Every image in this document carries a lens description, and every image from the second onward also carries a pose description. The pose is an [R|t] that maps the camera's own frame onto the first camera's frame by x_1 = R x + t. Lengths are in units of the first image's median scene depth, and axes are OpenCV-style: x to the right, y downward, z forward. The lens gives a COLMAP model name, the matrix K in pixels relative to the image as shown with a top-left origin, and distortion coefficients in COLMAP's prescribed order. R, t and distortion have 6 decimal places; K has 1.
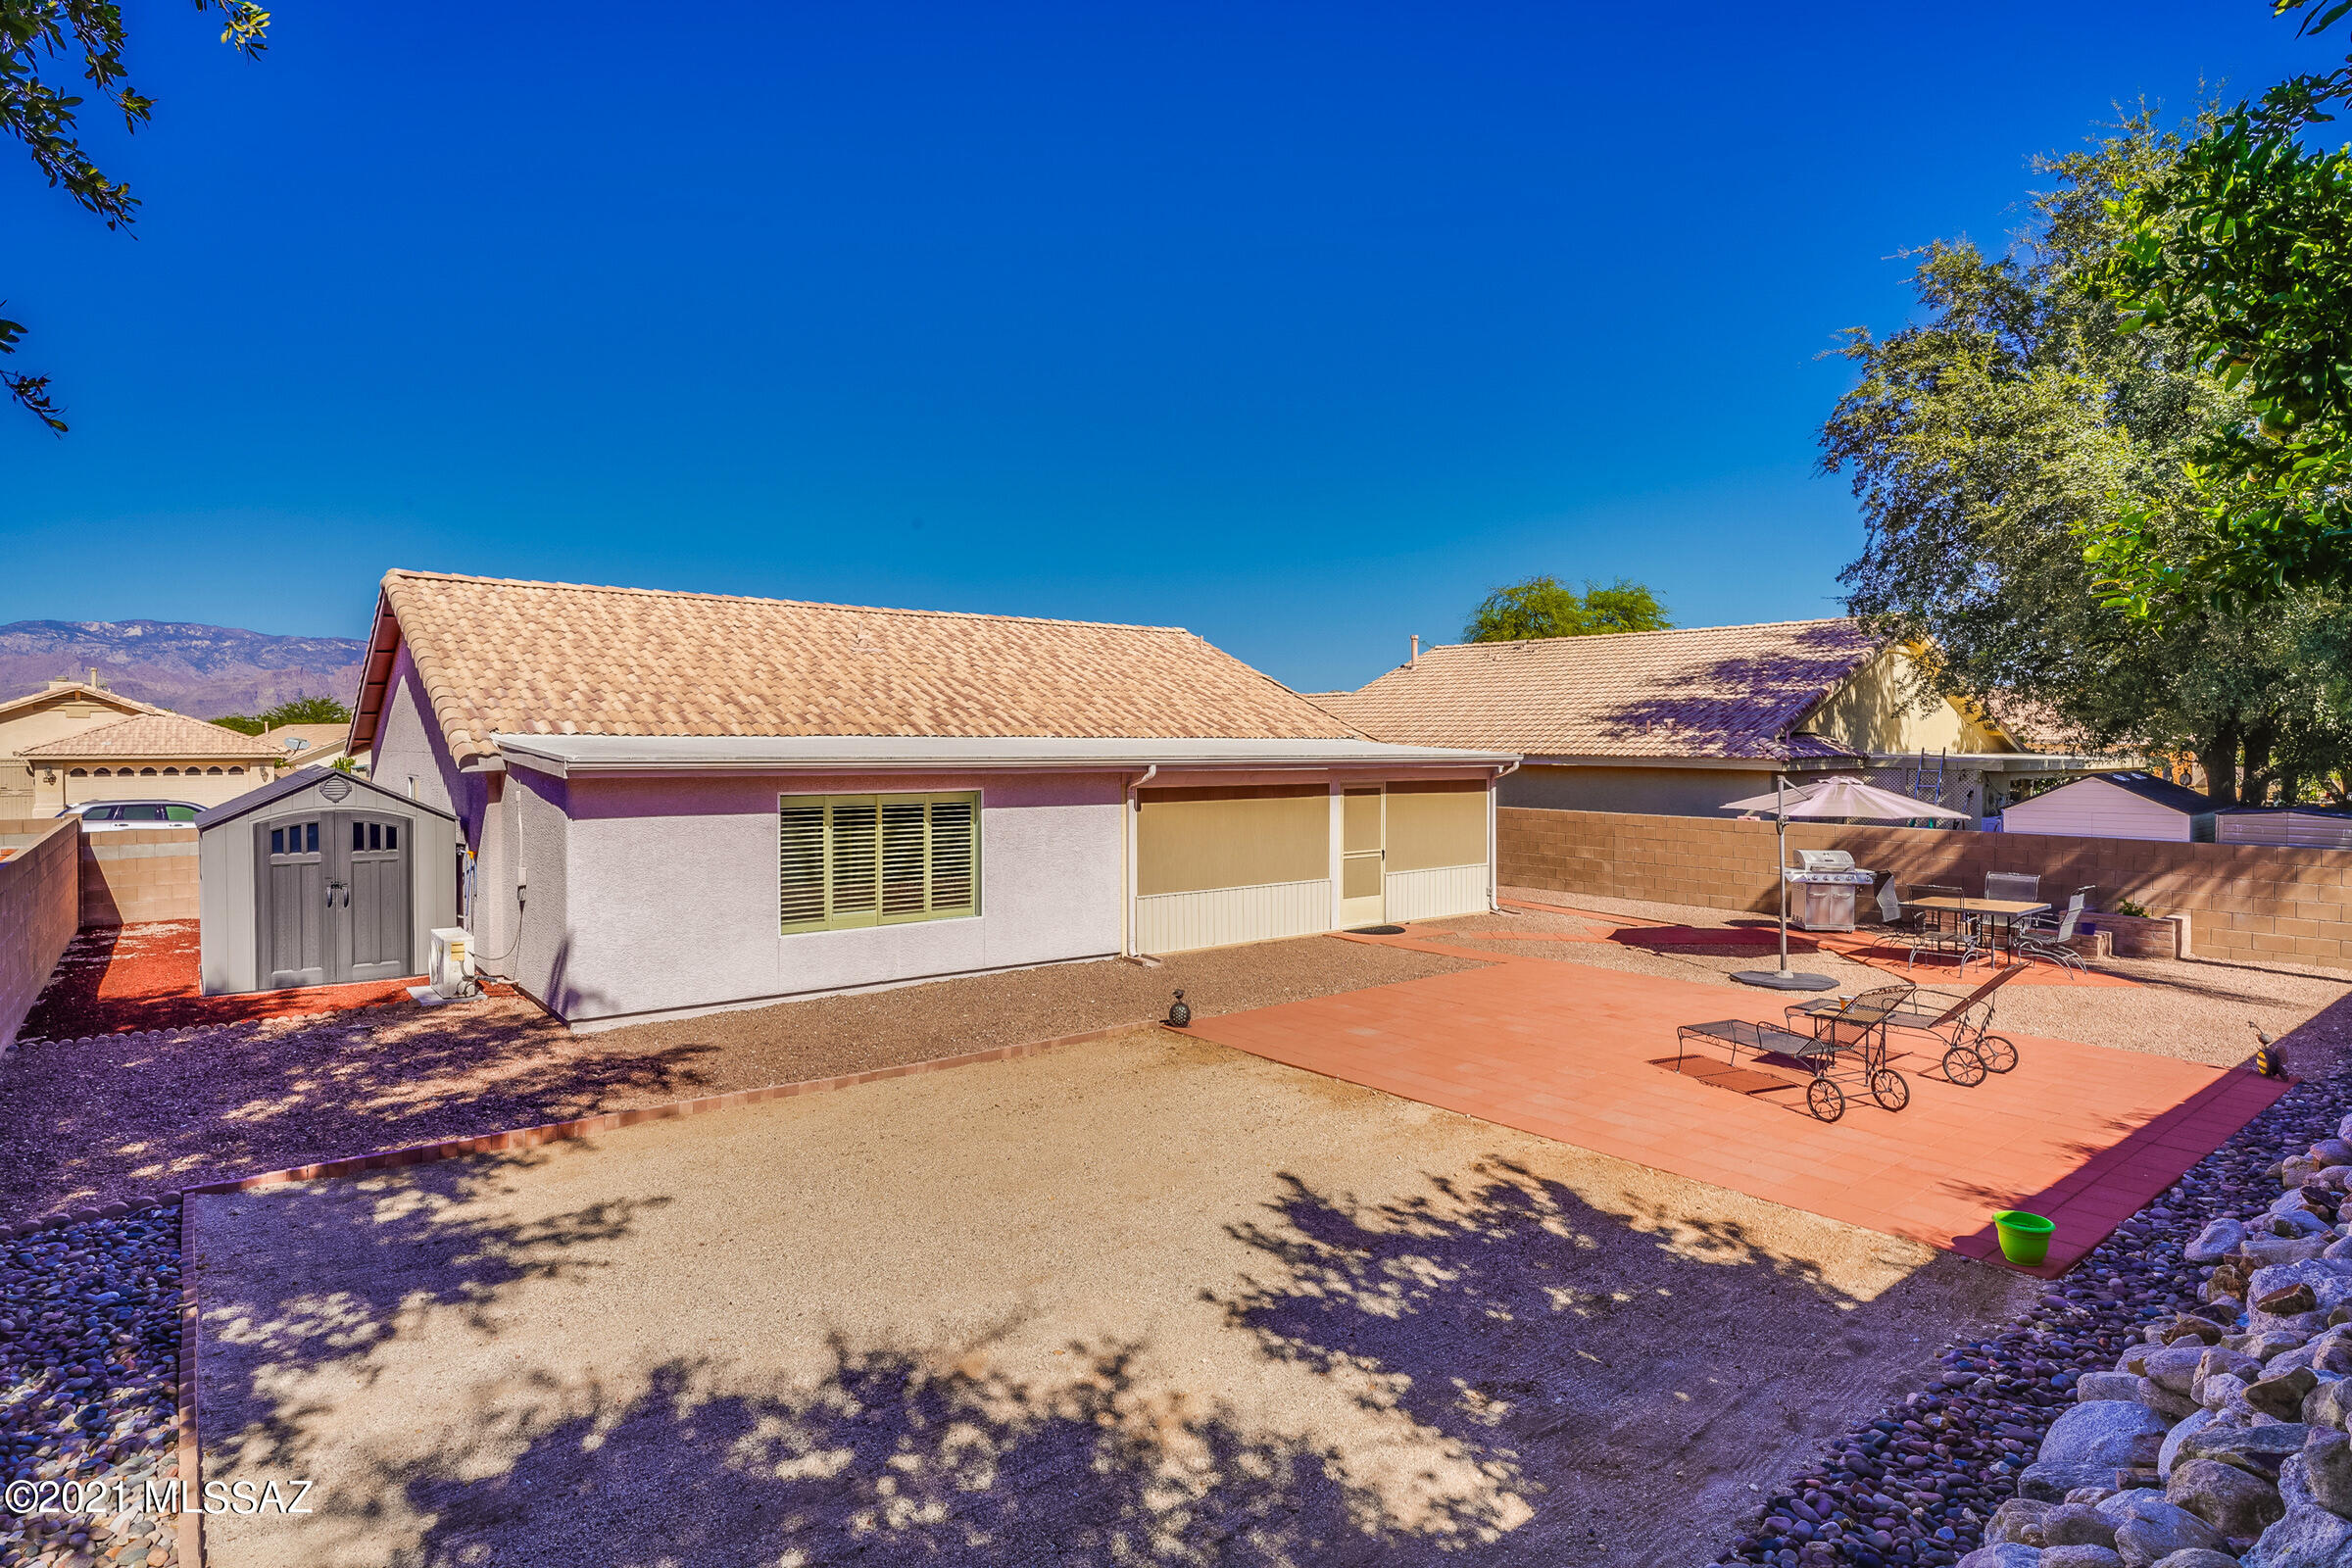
lens RADIAL K [[1232.1, 0, 1176.0], [0, 1232.1, 784.0], [0, 0, 1]] dist [0.001331, 0.001118]
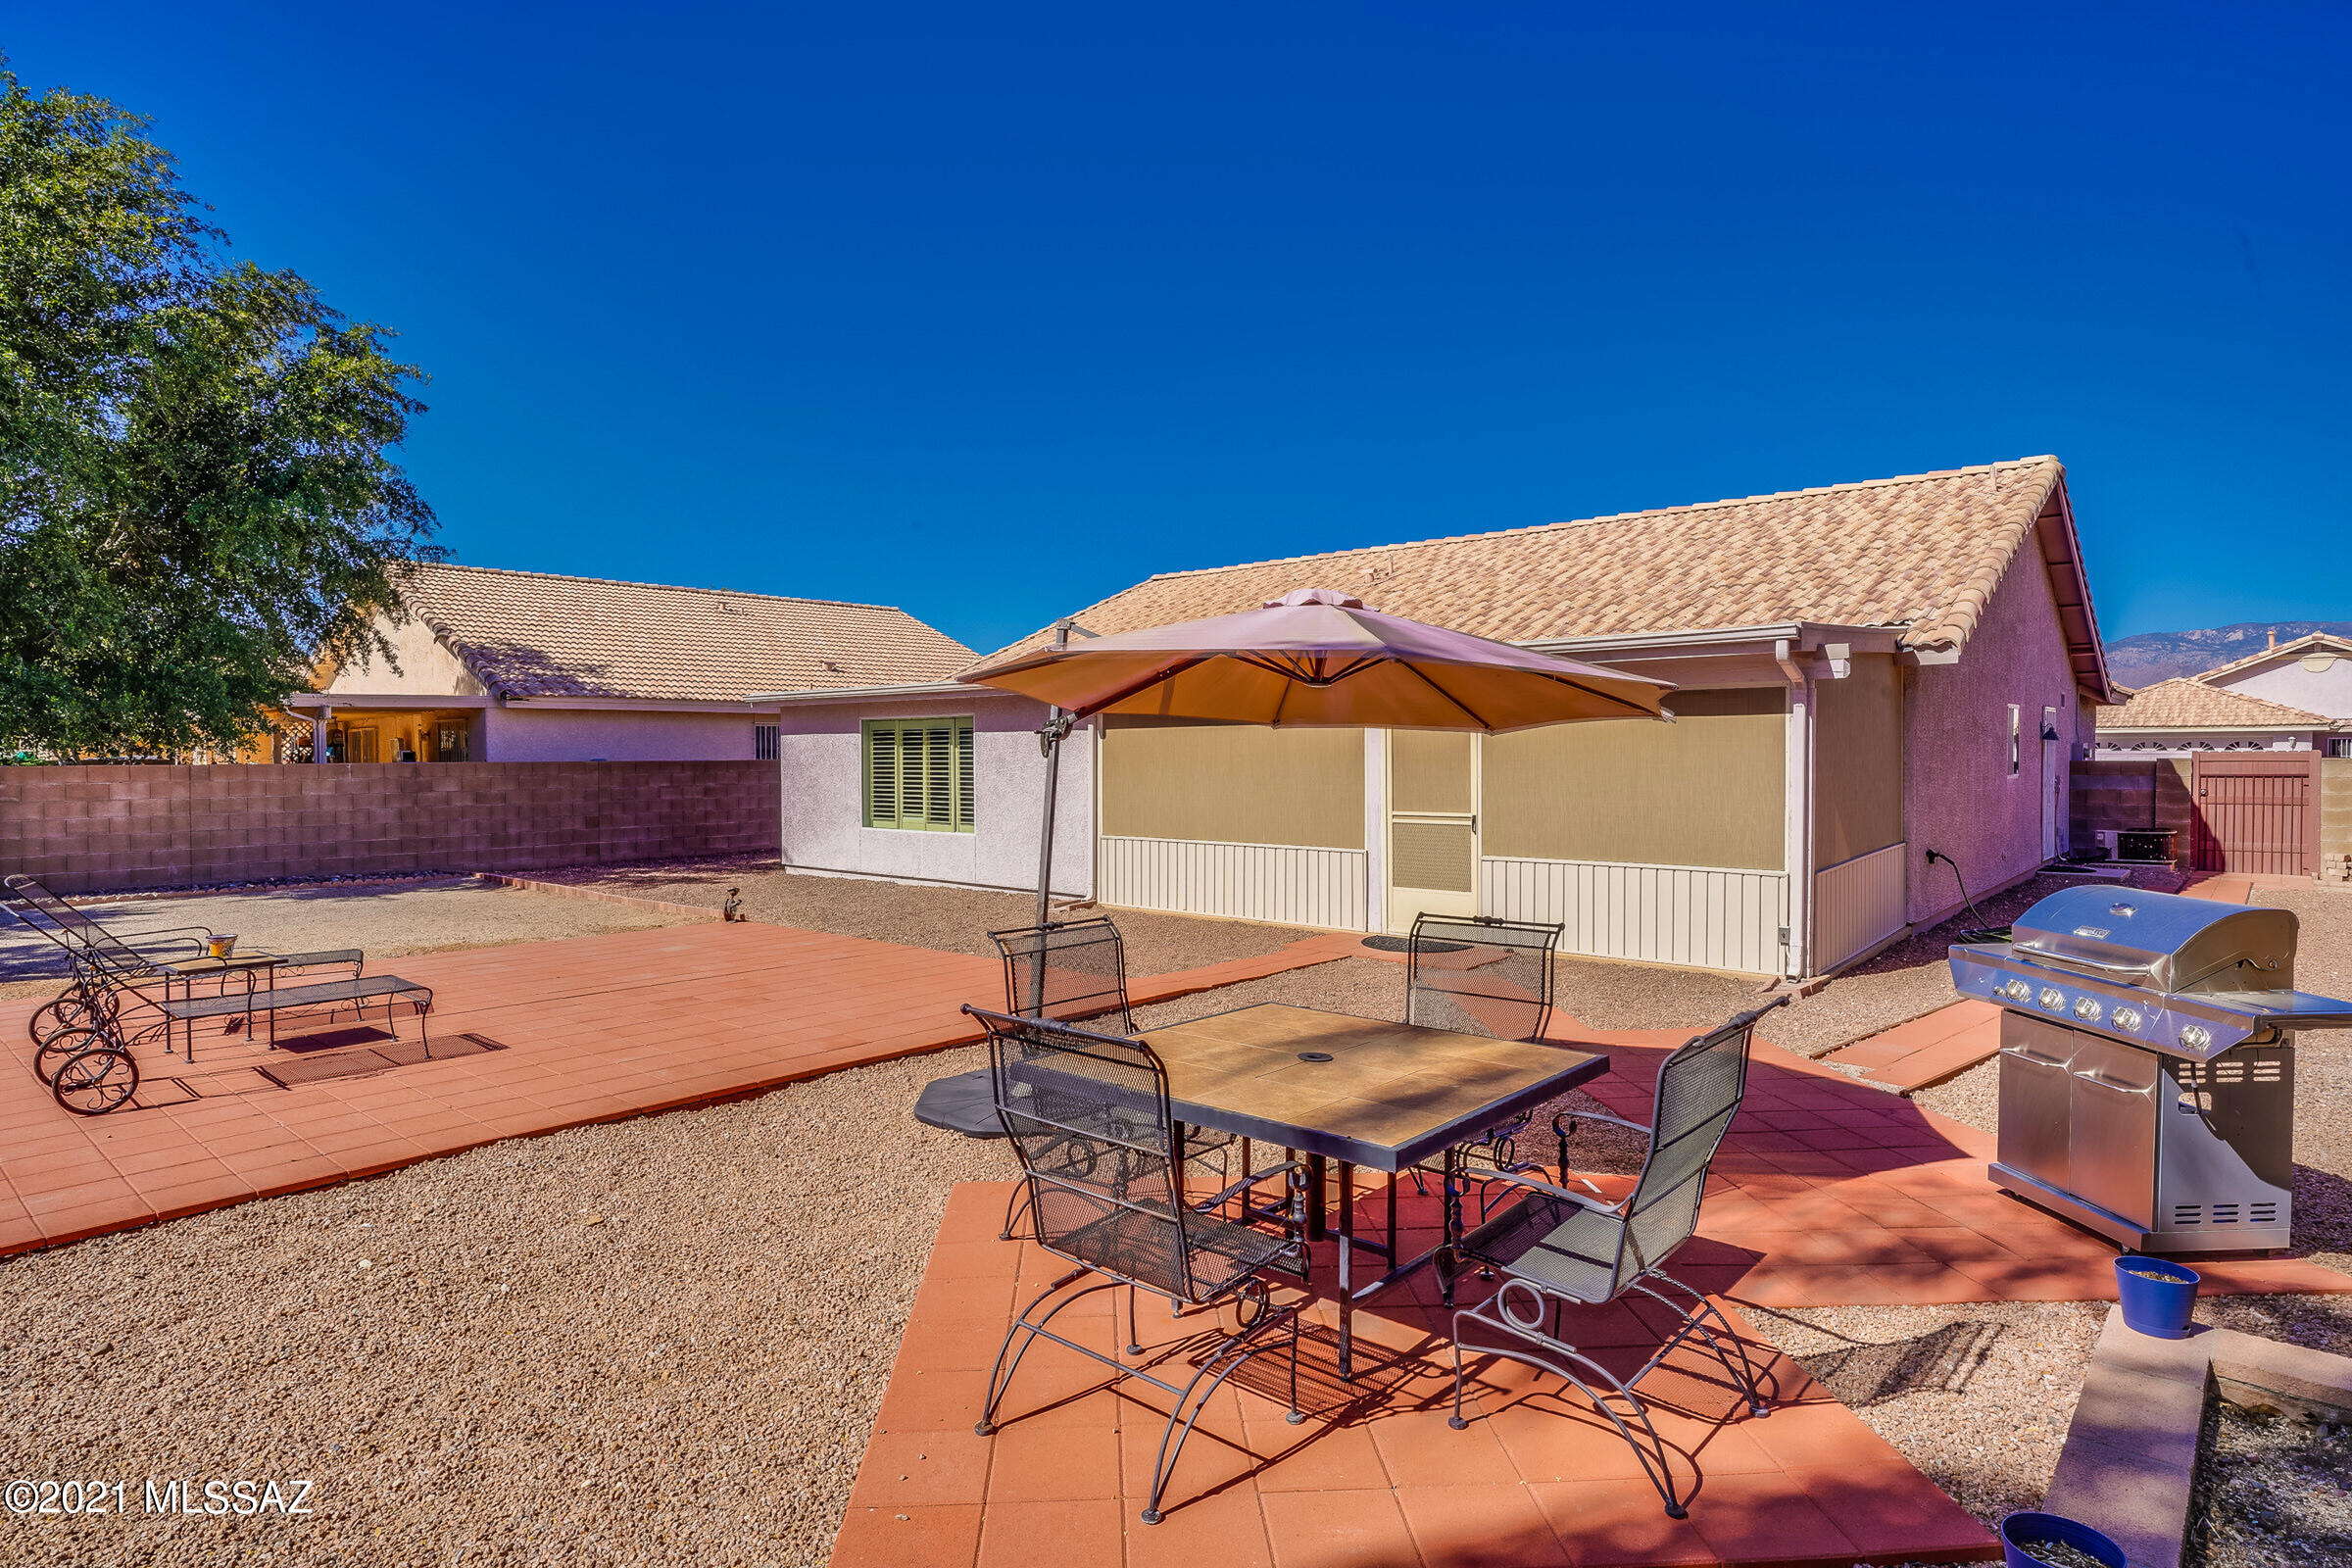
lens RADIAL K [[1232.1, 0, 1176.0], [0, 1232.1, 784.0], [0, 0, 1]] dist [0.001331, 0.001118]
pose [[0.203182, 0.012544, -0.979061, 1.015861], [-0.038385, 0.999251, 0.004836, 0.057599], [0.978388, 0.036598, 0.203512, 1.045123]]
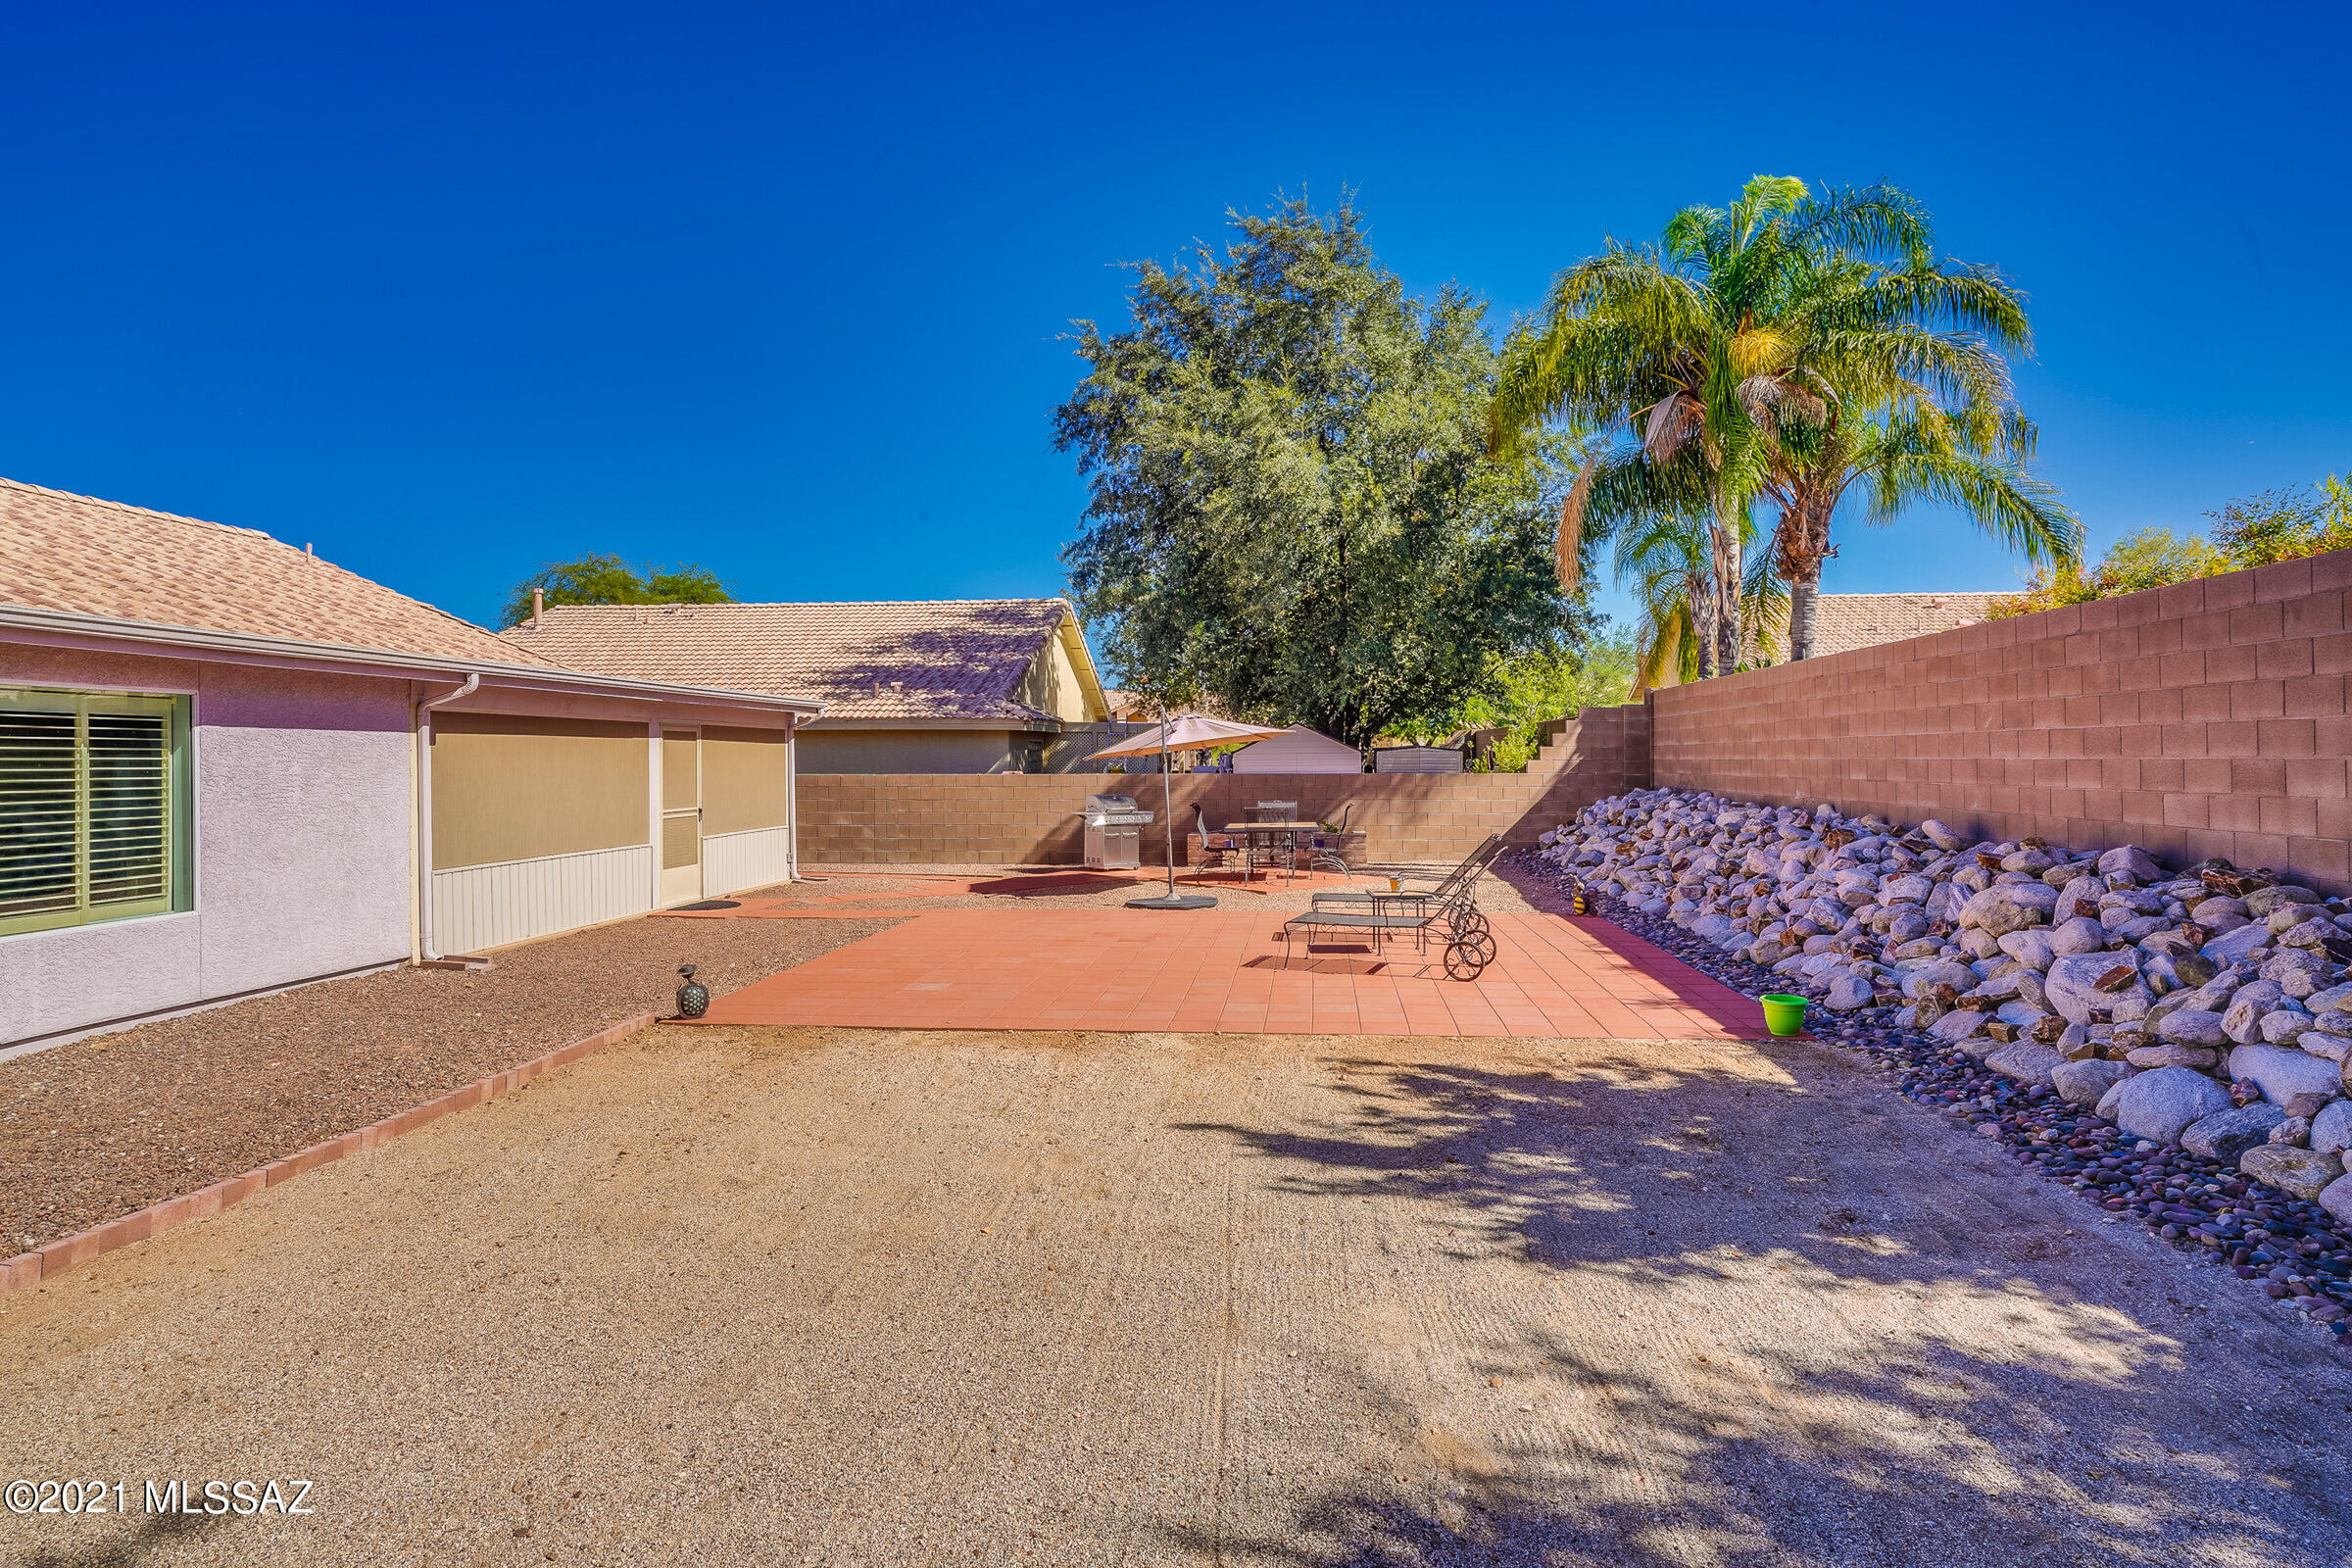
lens RADIAL K [[1244.9, 0, 1179.9], [0, 1244.9, 751.3], [0, 0, 1]] dist [-0.004527, -0.000109]
pose [[0.704310, 0.000076, 0.709893, -0.270157], [0.028036, 0.999217, -0.027923, 0.067674], [-0.709339, 0.039570, 0.703756, 0.281024]]
